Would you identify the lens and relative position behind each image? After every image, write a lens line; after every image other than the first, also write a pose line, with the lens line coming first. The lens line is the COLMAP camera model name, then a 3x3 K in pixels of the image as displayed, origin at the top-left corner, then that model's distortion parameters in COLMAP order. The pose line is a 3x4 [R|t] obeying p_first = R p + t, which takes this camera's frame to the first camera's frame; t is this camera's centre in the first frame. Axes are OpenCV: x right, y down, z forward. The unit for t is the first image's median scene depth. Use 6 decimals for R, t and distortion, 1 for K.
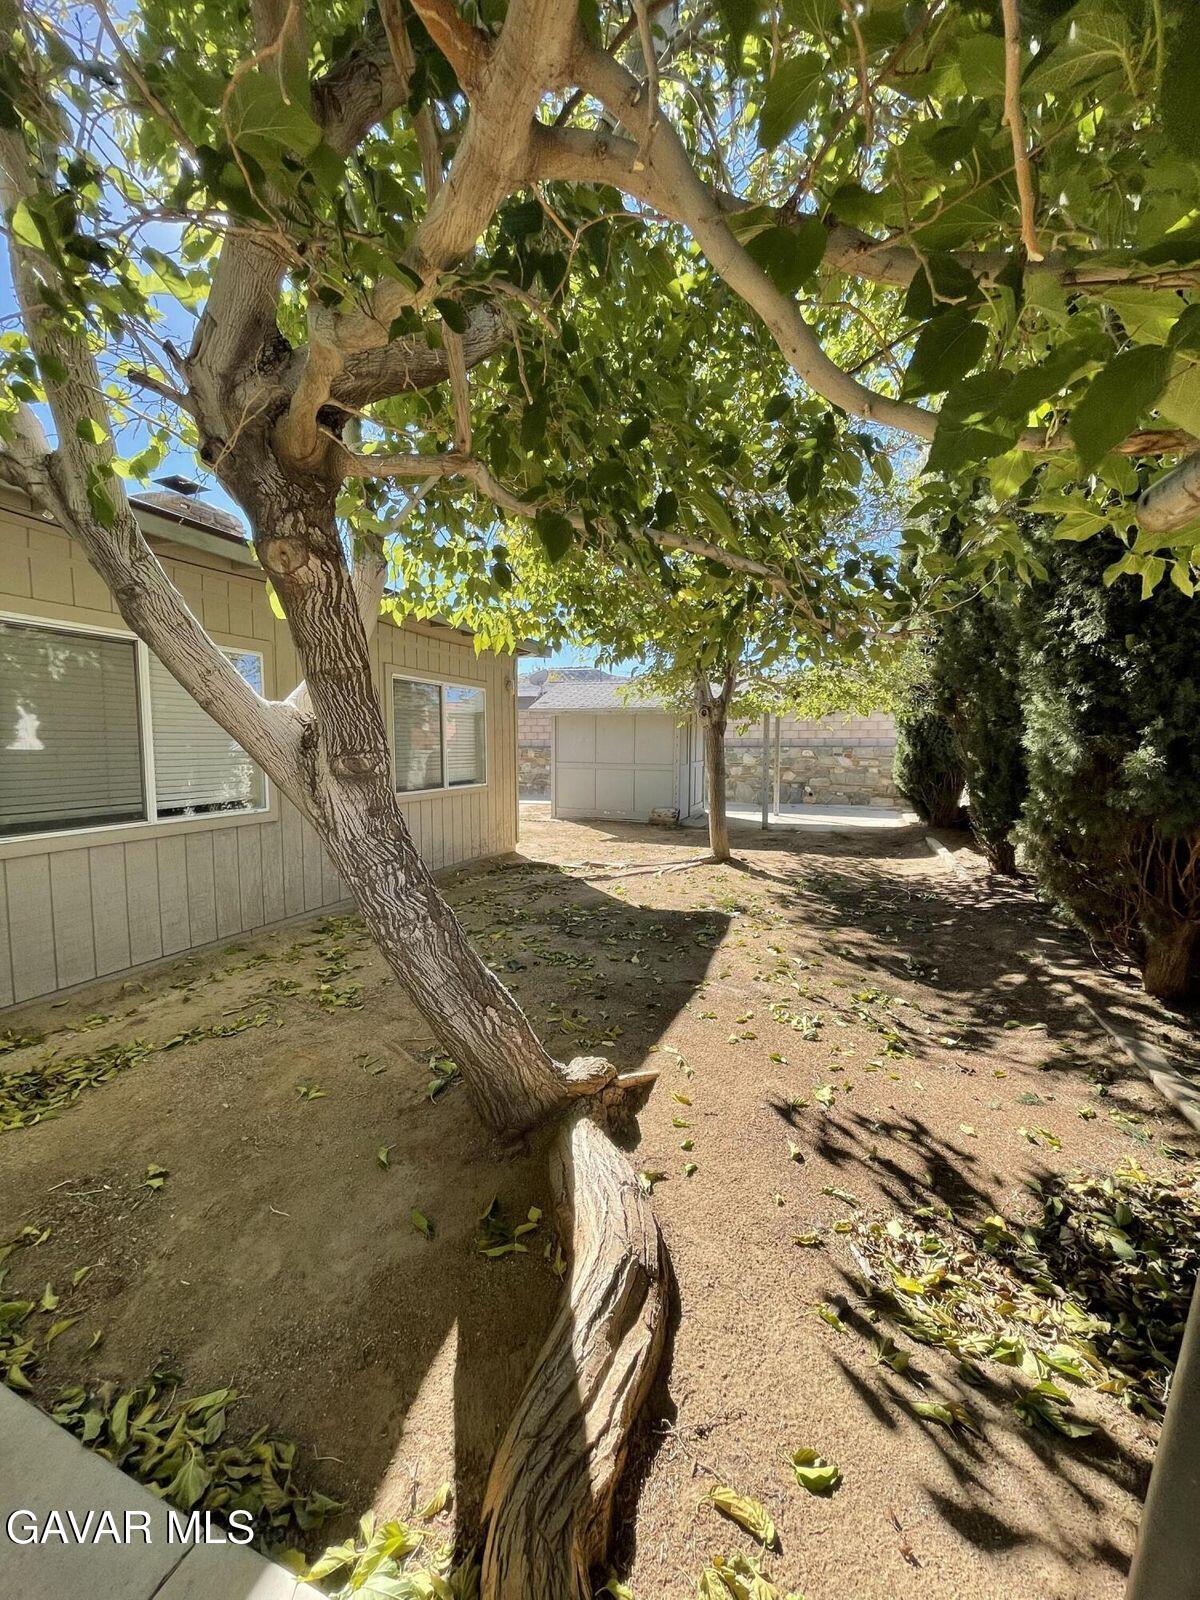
lens RADIAL K [[639.7, 0, 608.2], [0, 639.7, 794.2], [0, 0, 1]] dist [-0.003866, -0.000559]
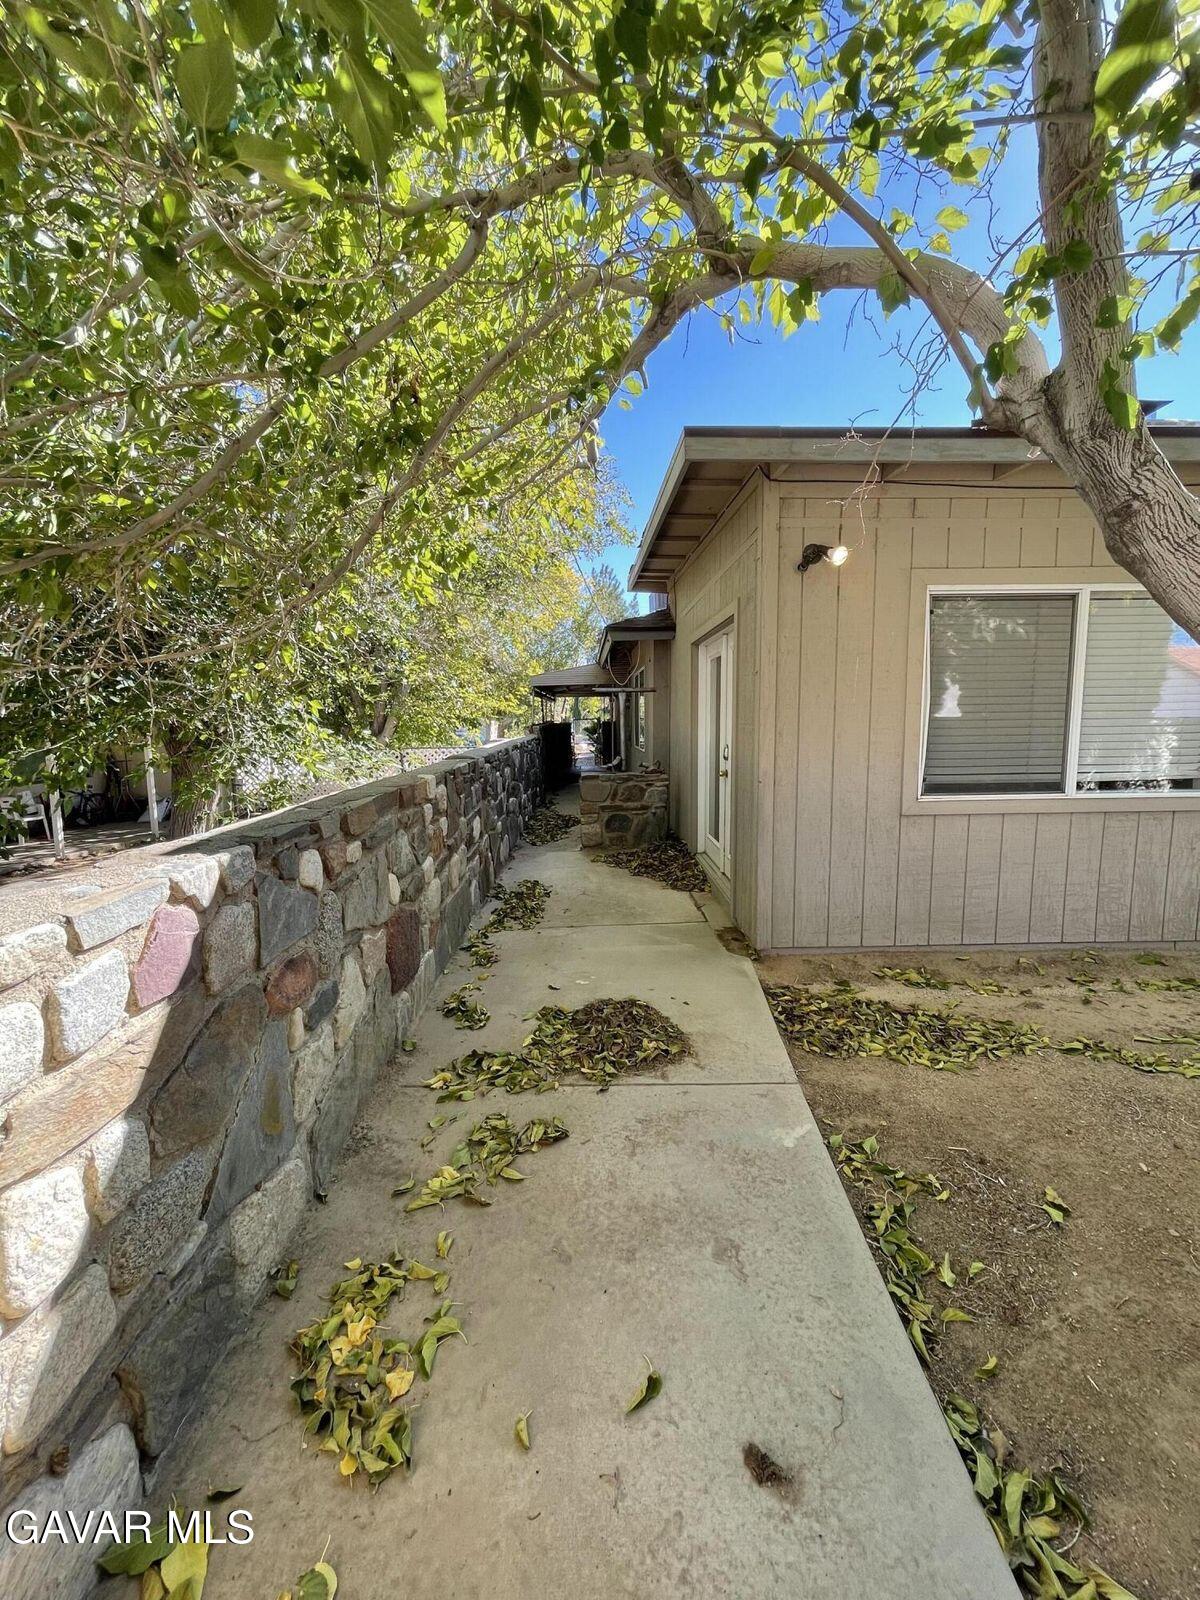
lens RADIAL K [[639.7, 0, 600.4], [0, 639.7, 796.9], [0, 0, 1]] dist [-0.003866, -0.000559]
pose [[0.343495, 0.110589, -0.932621, -0.124314], [-0.062310, 0.993538, 0.094863, 0.002815], [0.937085, 0.025526, 0.348167, 0.074922]]
